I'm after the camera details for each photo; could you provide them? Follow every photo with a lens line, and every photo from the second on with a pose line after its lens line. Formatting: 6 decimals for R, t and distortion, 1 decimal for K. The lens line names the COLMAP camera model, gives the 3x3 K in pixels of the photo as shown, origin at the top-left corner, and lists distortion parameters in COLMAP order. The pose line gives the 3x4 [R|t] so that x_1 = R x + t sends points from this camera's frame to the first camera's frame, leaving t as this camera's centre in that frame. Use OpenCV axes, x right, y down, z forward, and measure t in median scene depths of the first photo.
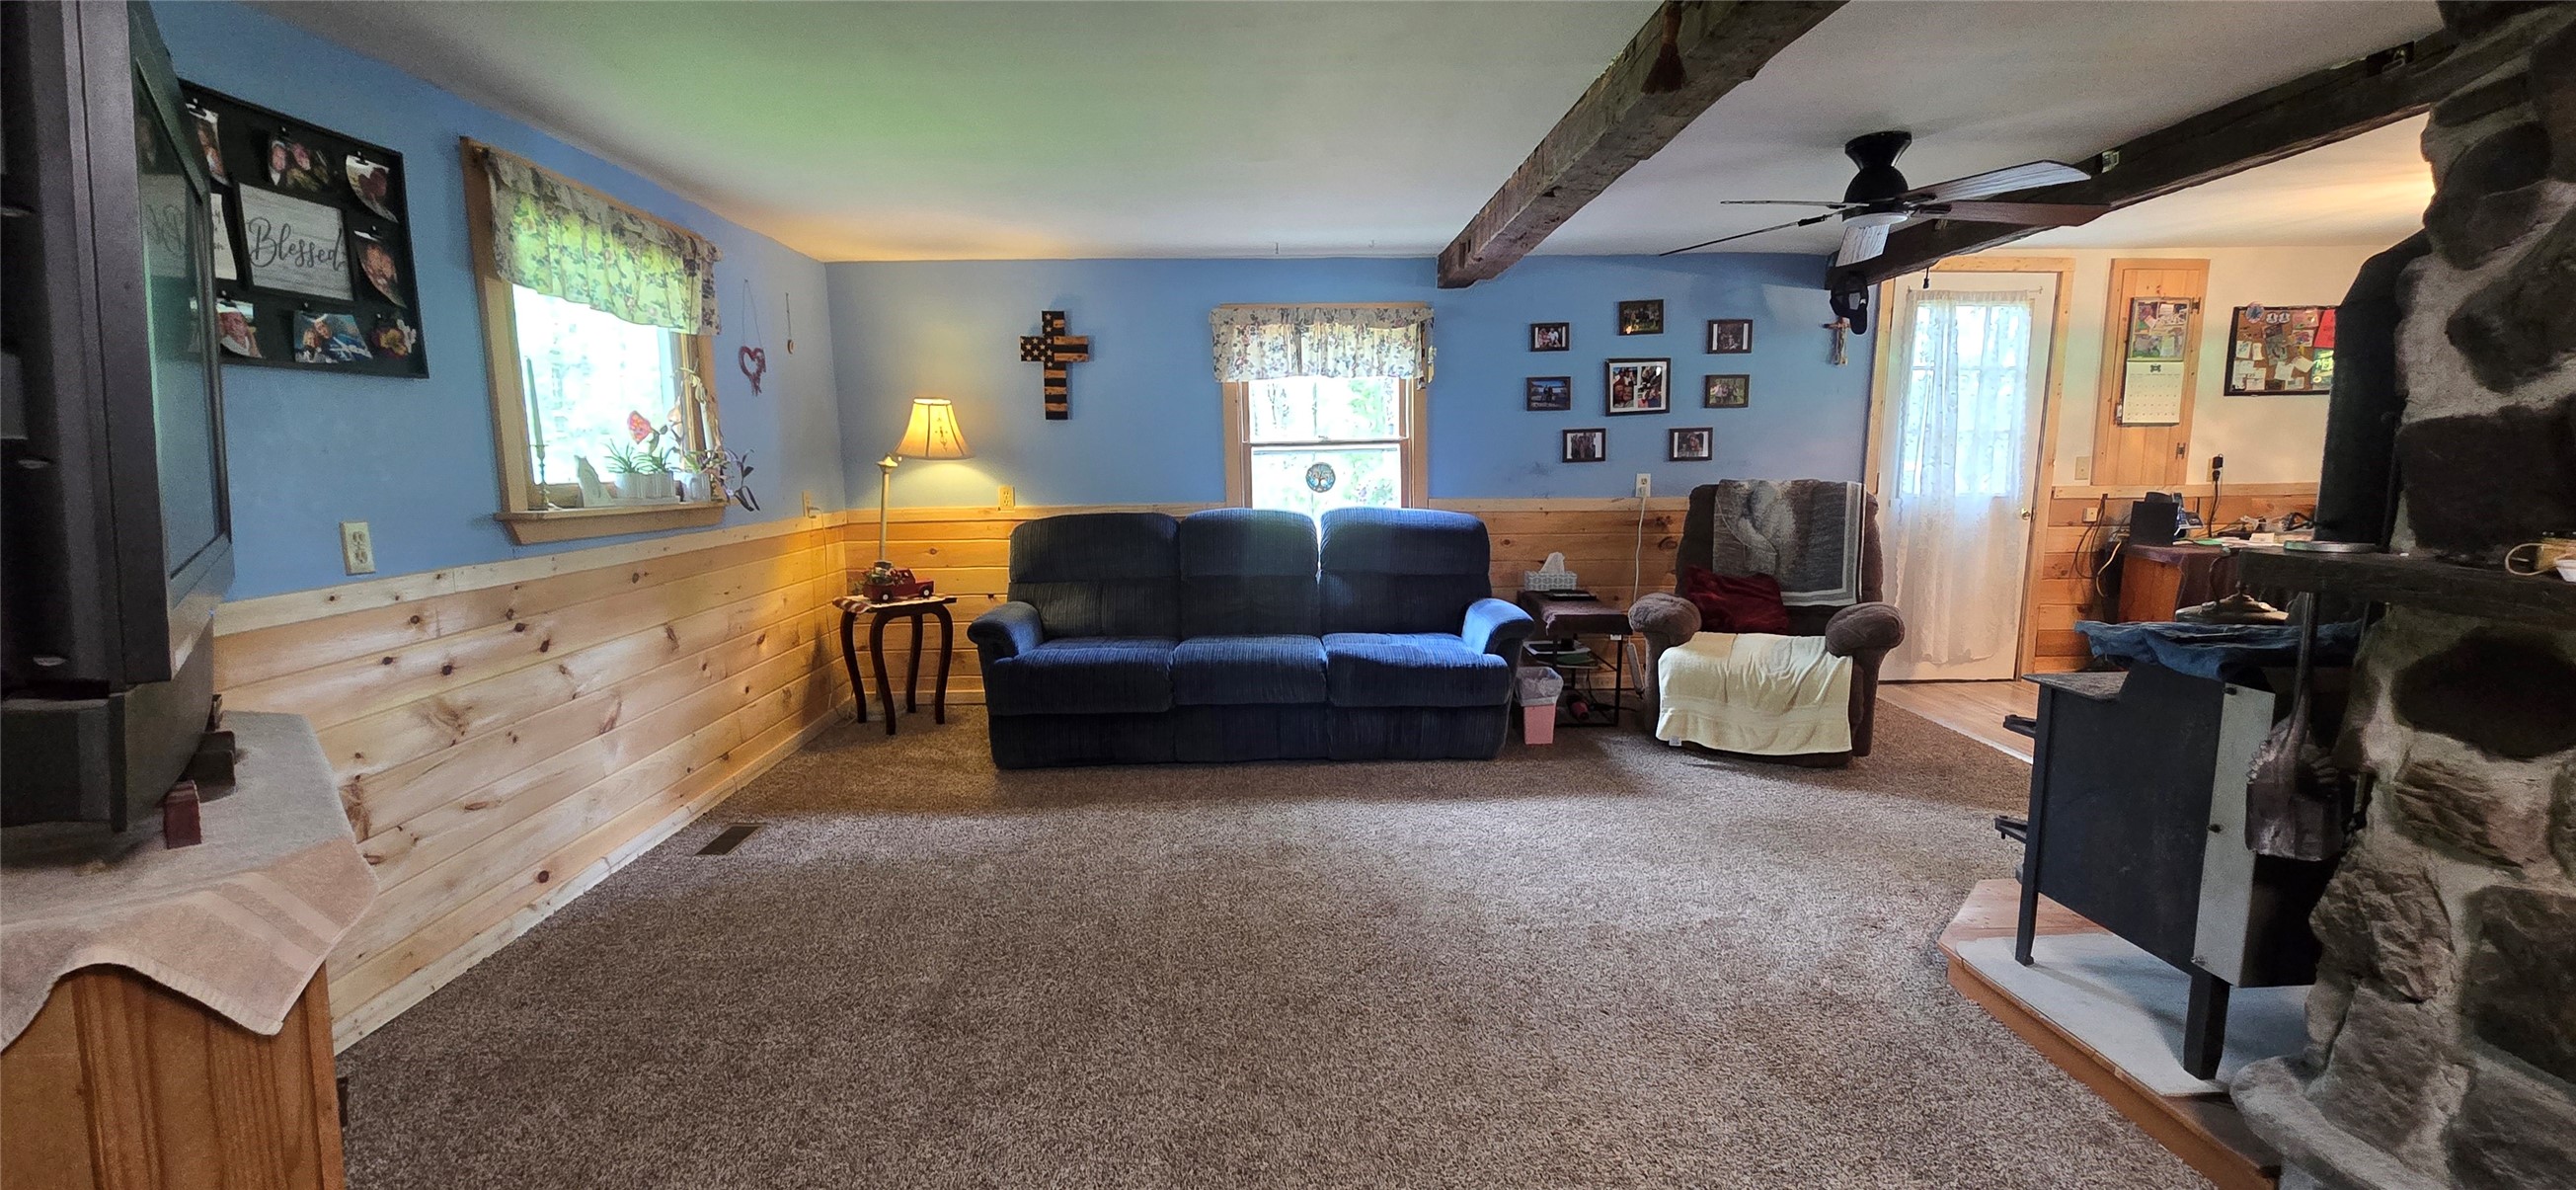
lens RADIAL K [[1055.0, 0, 1298.1], [0, 1055.0, 597.1], [0, 0, 1]] dist [-0.002717, 0.000005]
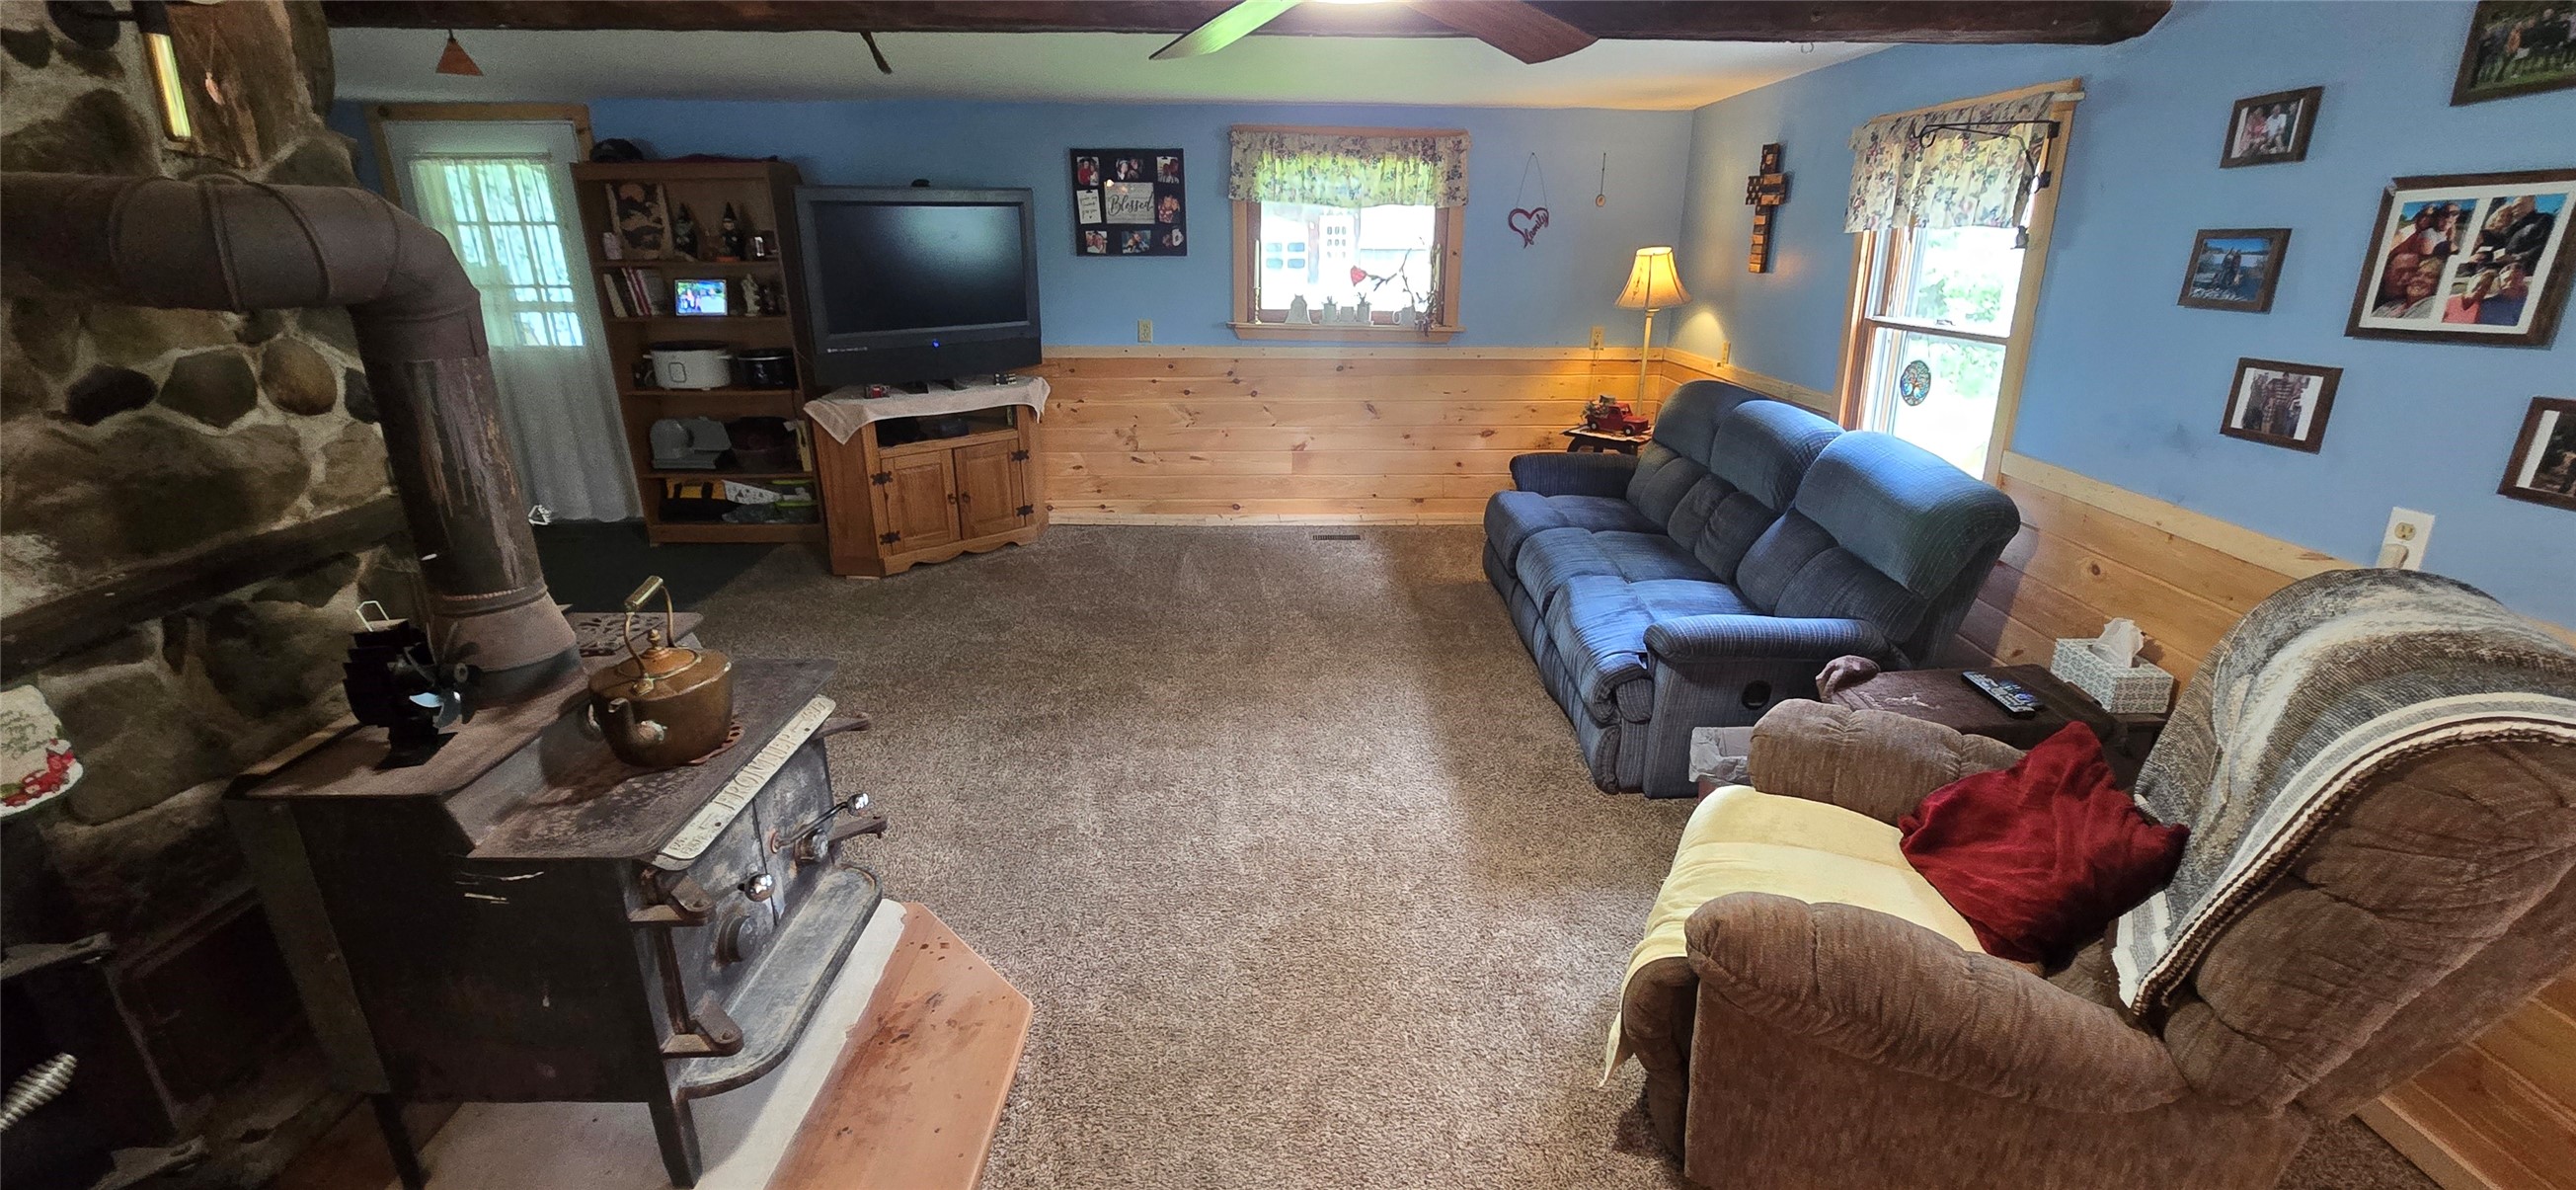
lens RADIAL K [[1025.9, 0, 1306.3], [0, 1025.9, 572.9], [0, 0, 1]] dist [0.001290, 0.000254]
pose [[-0.020264, 0.327570, -0.944610, 0.687919], [-0.141143, 0.934404, 0.327059, -0.162394], [0.989782, 0.139953, 0.027299, 0.640129]]
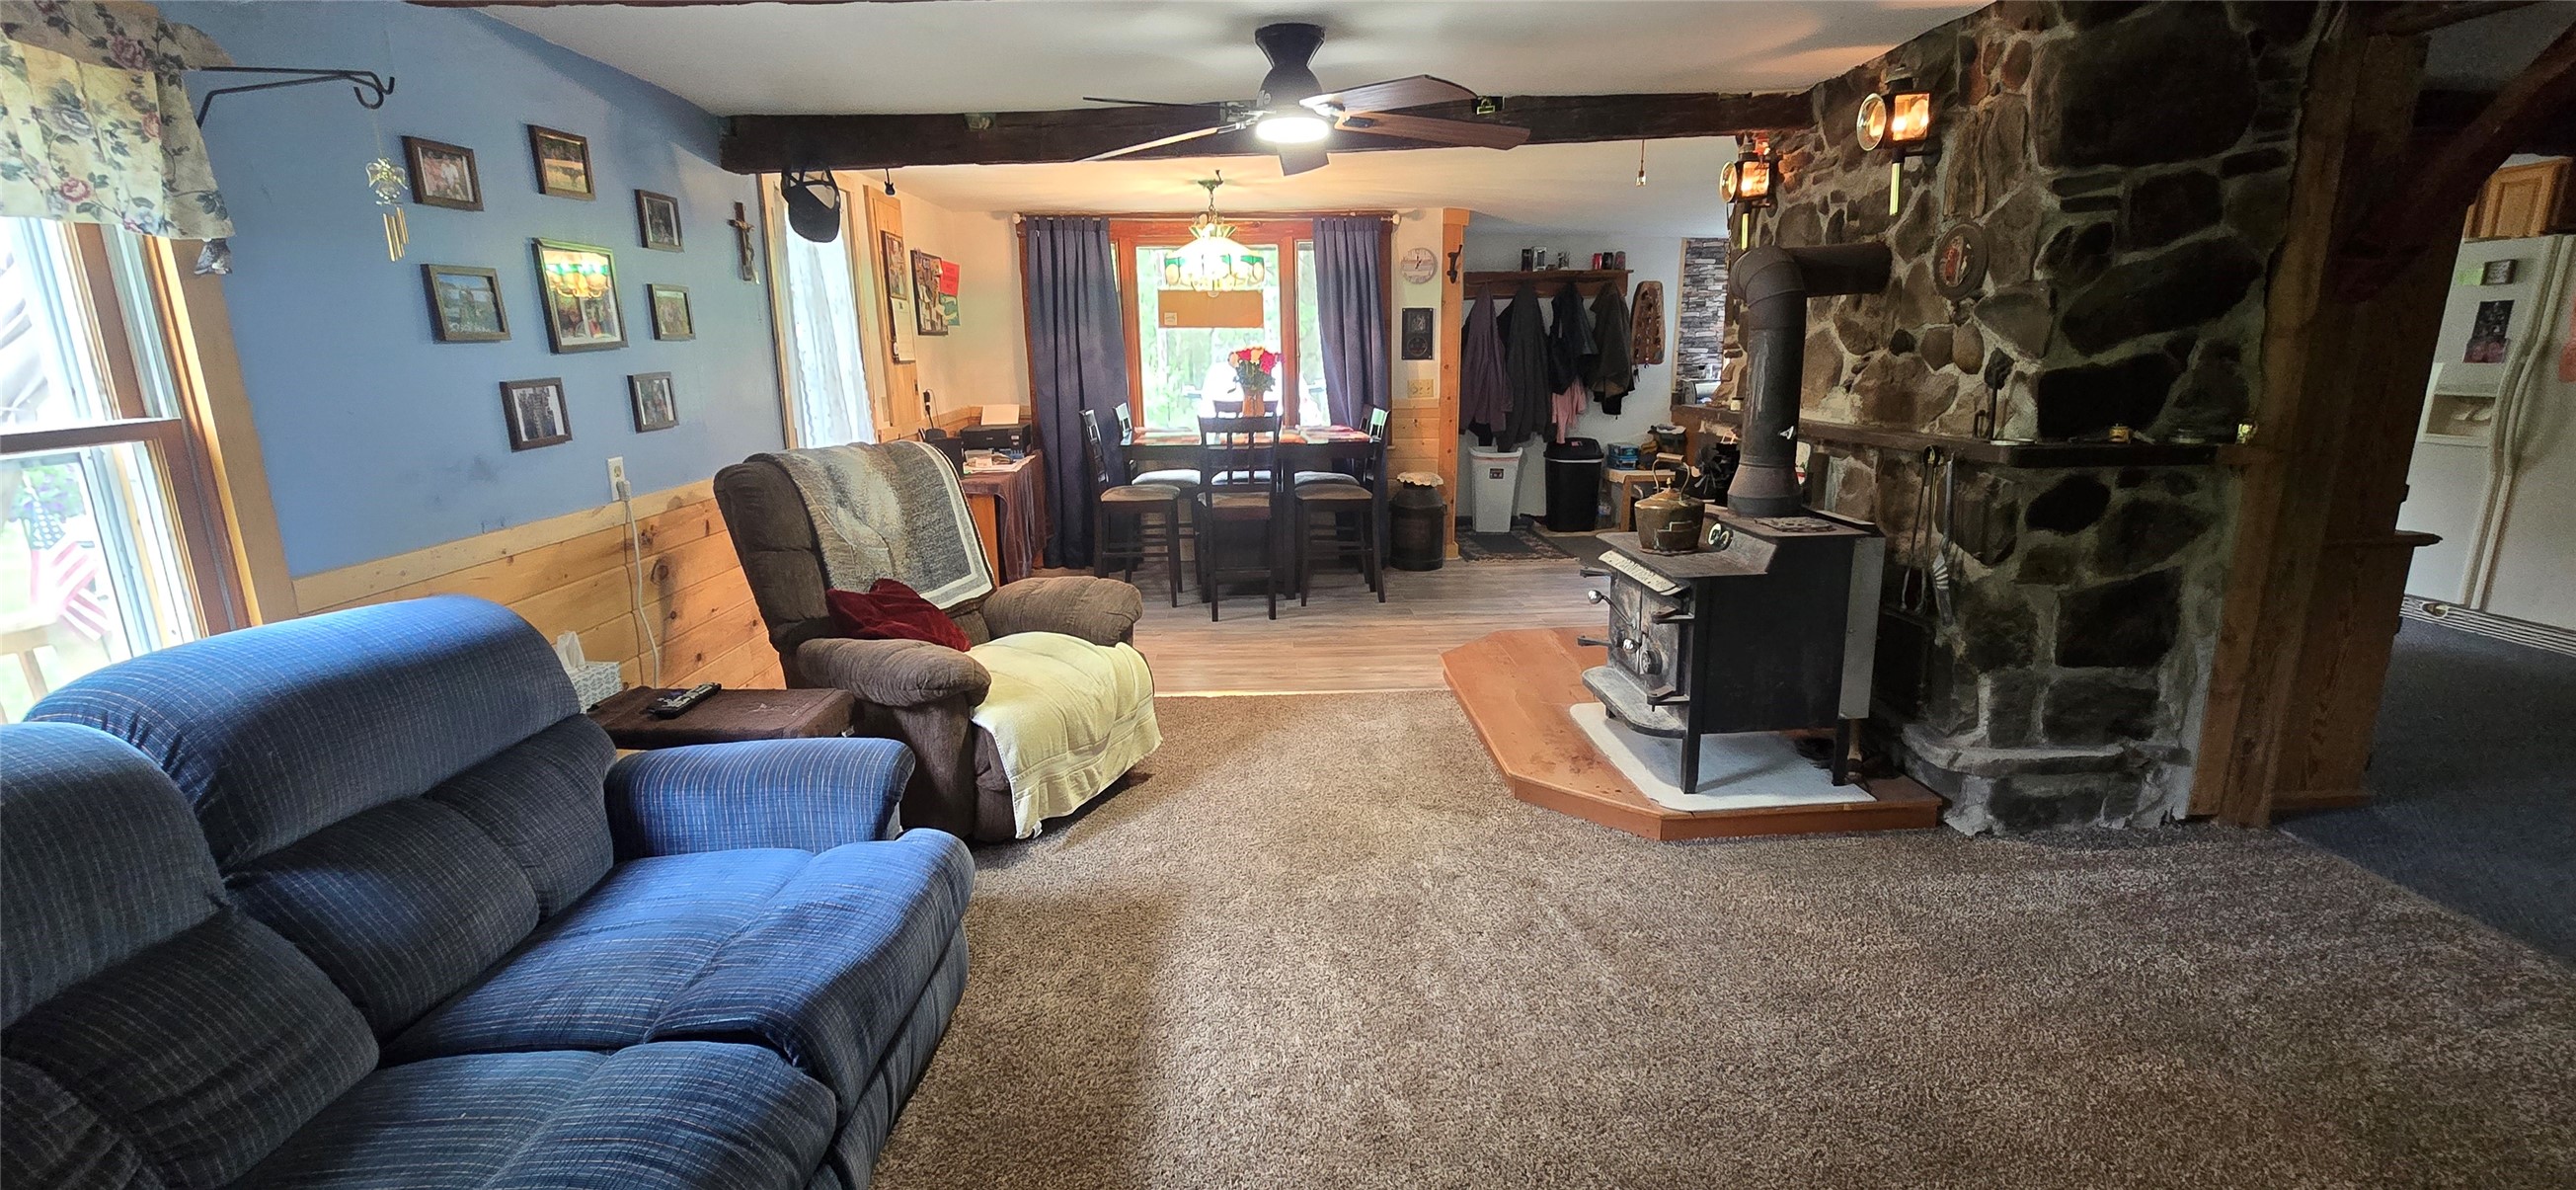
lens RADIAL K [[1053.1, 0, 1283.7], [0, 1053.1, 629.2], [0, 0, 1]] dist [-0.020633, -0.000039]
pose [[-0.000438, -0.246097, 0.969245, -0.239098], [0.159793, 0.956774, 0.243003, -0.110970], [-0.987150, 0.154985, 0.038906, 0.658482]]
